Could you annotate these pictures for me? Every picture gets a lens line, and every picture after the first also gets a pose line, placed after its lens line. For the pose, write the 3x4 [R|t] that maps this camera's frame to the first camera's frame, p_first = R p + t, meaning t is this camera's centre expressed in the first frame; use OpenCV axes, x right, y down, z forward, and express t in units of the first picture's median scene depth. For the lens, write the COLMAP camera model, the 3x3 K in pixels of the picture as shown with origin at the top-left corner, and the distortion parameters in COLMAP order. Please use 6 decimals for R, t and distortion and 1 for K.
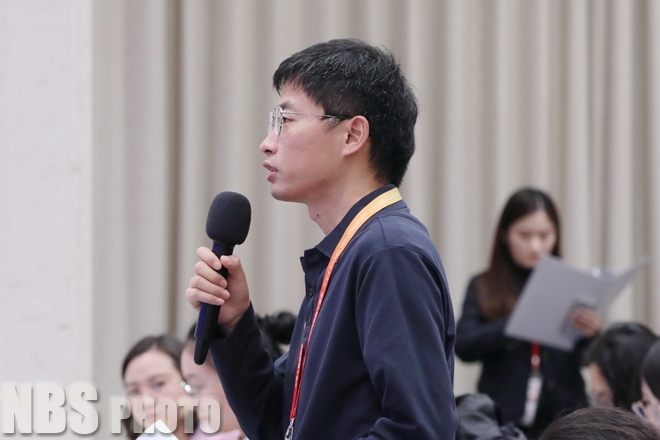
lens RADIAL K [[2383.2, 0, 330.0], [0, 2383.2, 219.8], [0, 0, 1]] dist [0.016058, 0.000000]
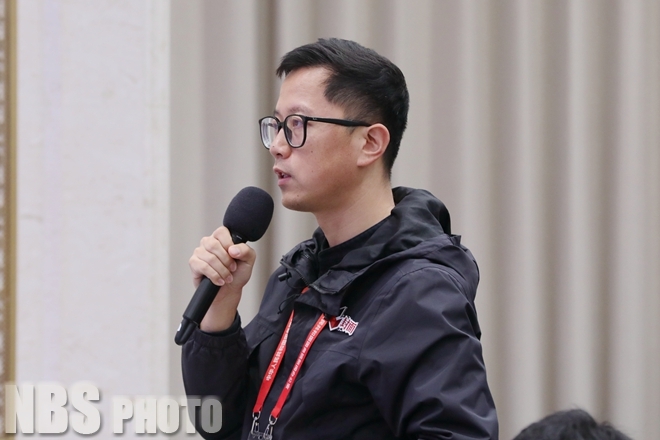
lens RADIAL K [[3802.4, 0, 330.0], [0, 3802.4, 220.0], [0, 0, 1]] dist [0.655817, 0.000000]
pose [[0.996647, 0.001793, -0.081800, 0.119333], [-0.004006, 0.999630, -0.026887, 0.037822], [0.081722, 0.027124, 0.996286, -0.553214]]
